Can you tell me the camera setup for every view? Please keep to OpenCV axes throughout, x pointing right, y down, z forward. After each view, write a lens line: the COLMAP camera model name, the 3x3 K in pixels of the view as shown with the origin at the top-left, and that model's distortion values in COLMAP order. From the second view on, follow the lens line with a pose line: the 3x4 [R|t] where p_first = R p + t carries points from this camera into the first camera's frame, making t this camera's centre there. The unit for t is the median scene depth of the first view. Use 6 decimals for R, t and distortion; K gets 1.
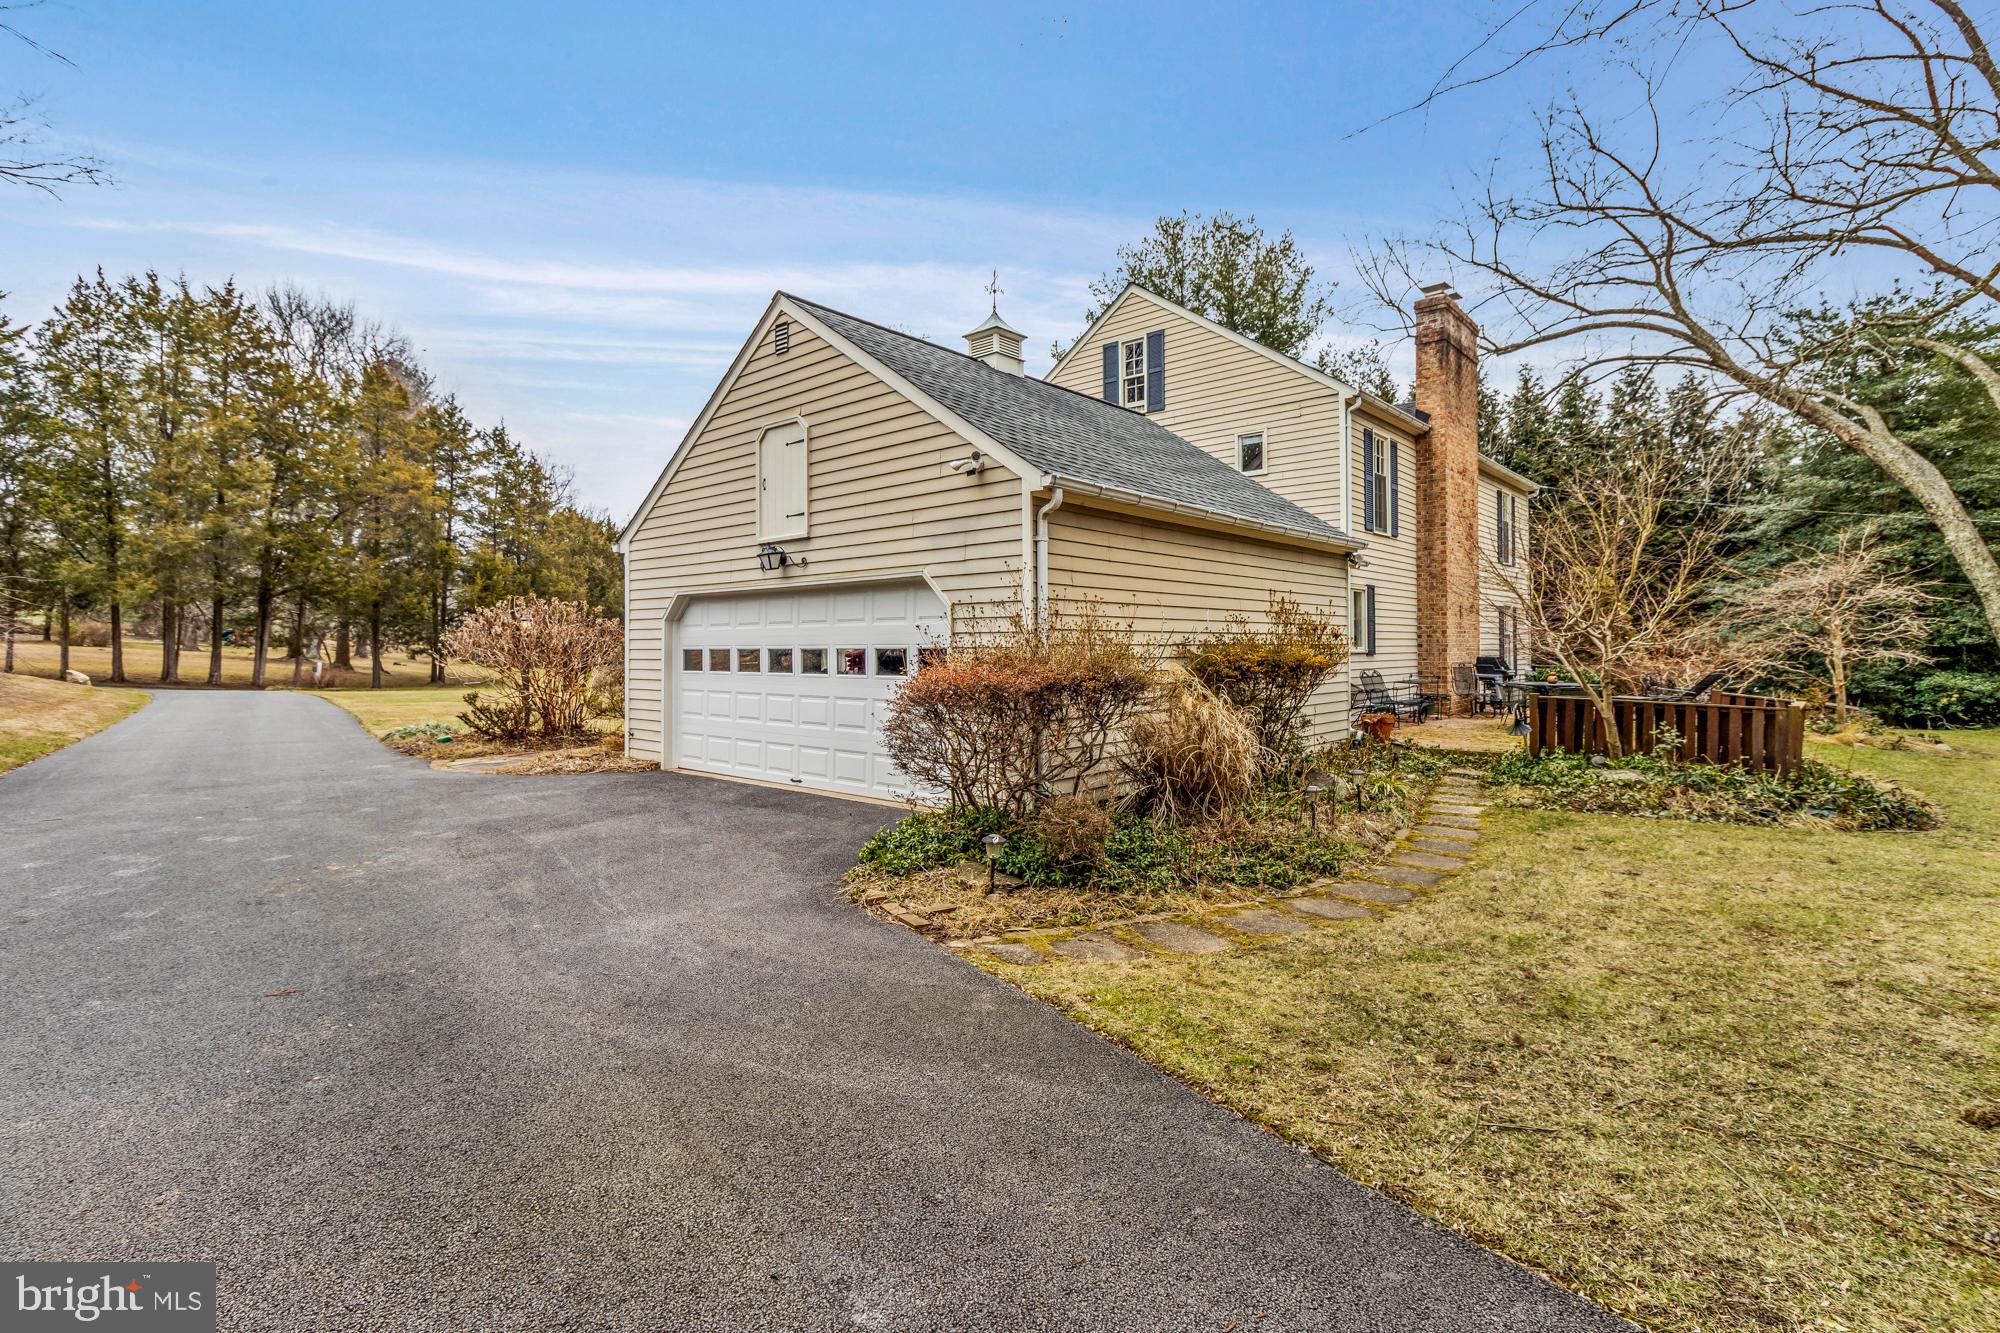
lens RADIAL K [[958.9, 0, 994.0], [0, 958.9, 651.1], [0, 0, 1]] dist [0.005164, 0.000023]
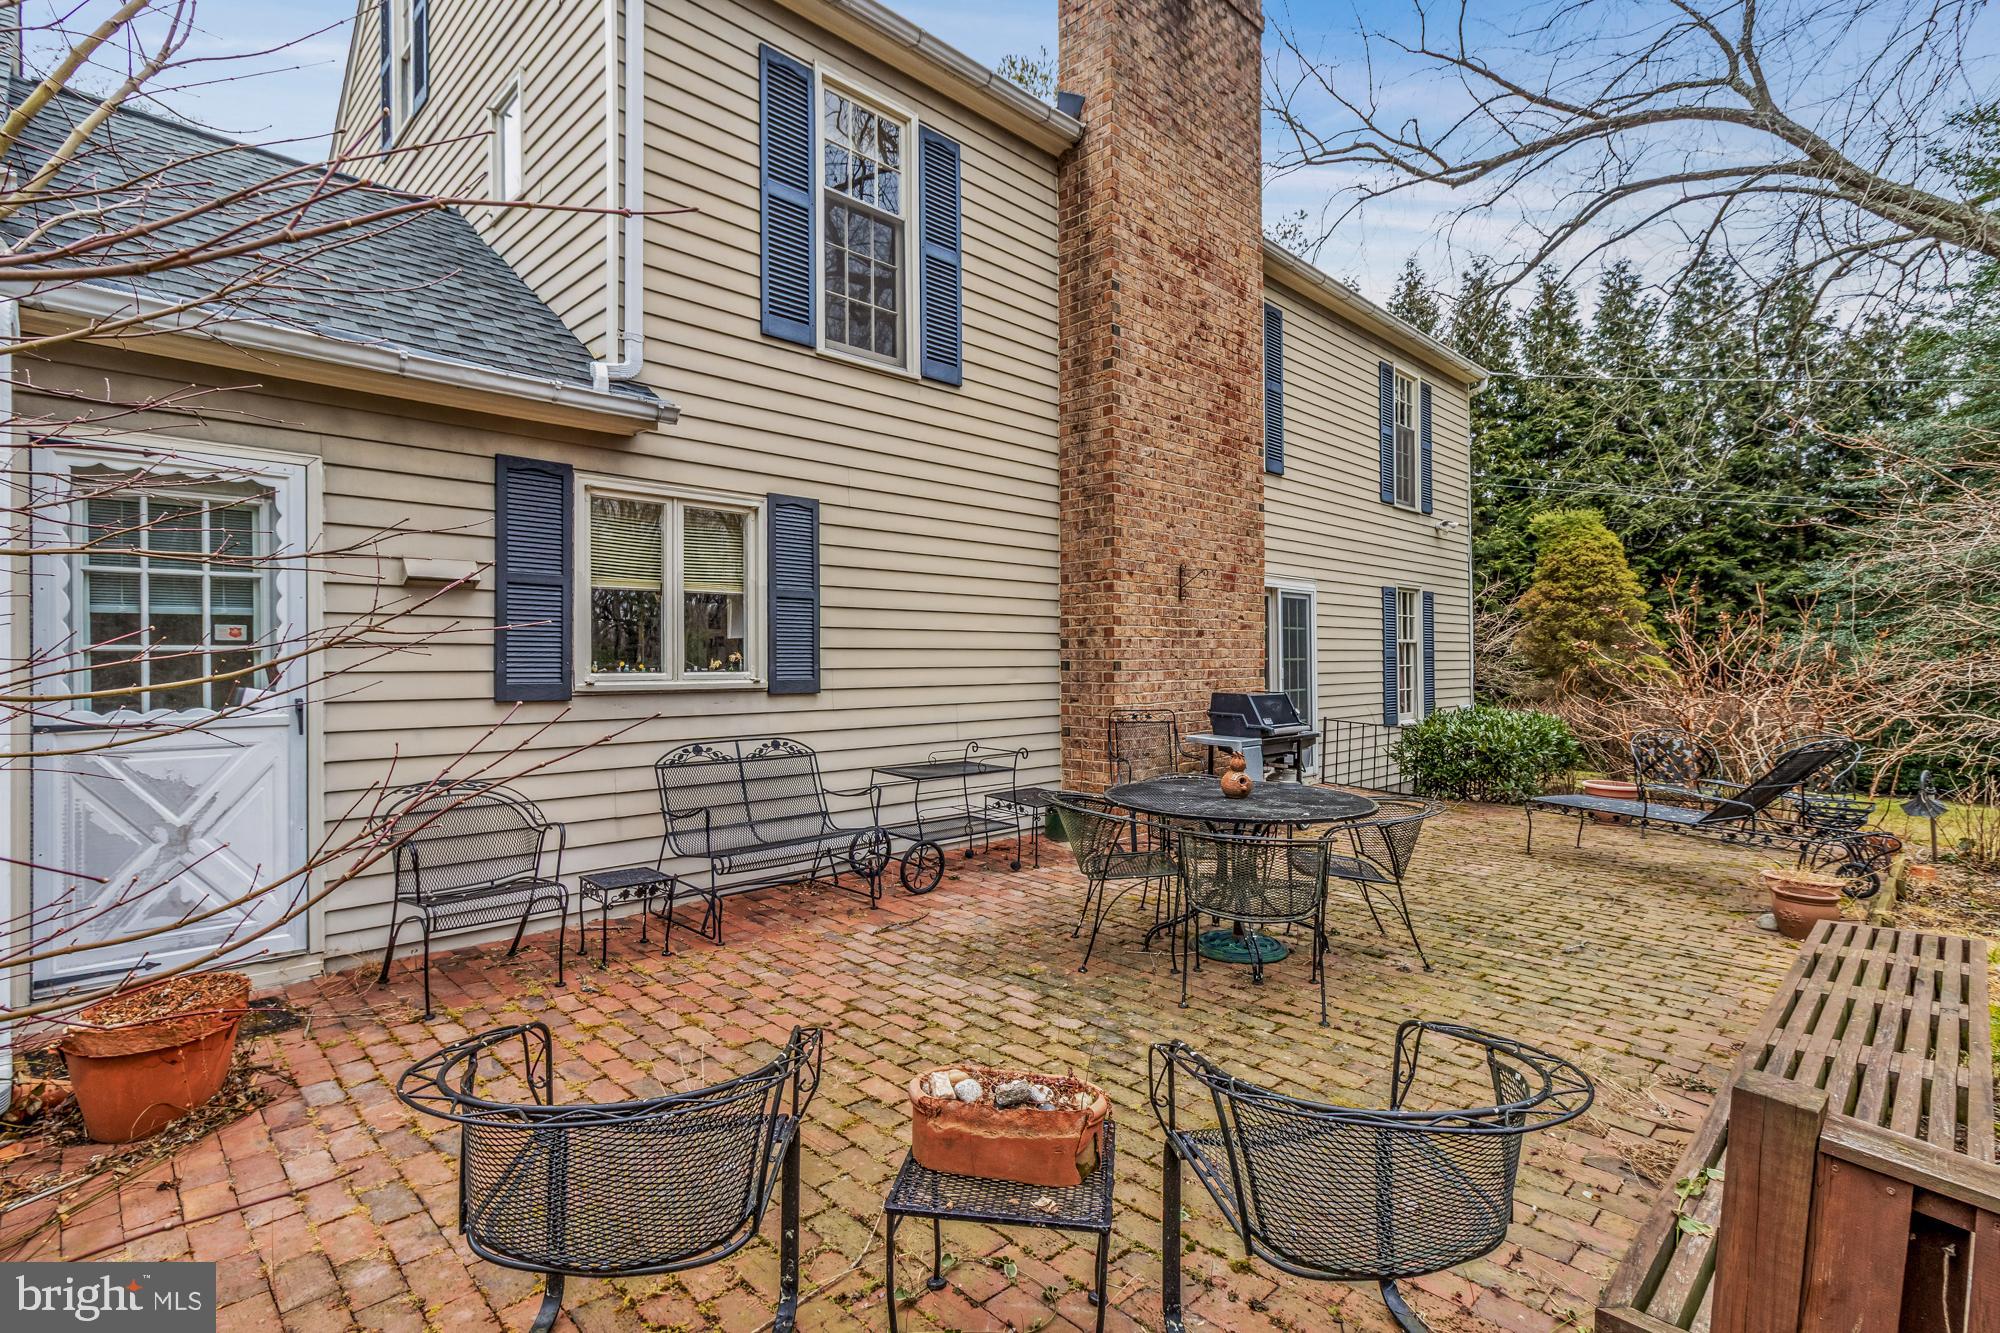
lens RADIAL K [[958.9, 0, 1011.6], [0, 958.9, 671.4], [0, 0, 1]] dist [0.005164, 0.000023]
pose [[0.998136, 0.002065, -0.060994, 0.265323], [-0.001621, 0.999972, 0.007336, -0.003797], [0.061007, -0.007224, 0.998111, 0.349679]]
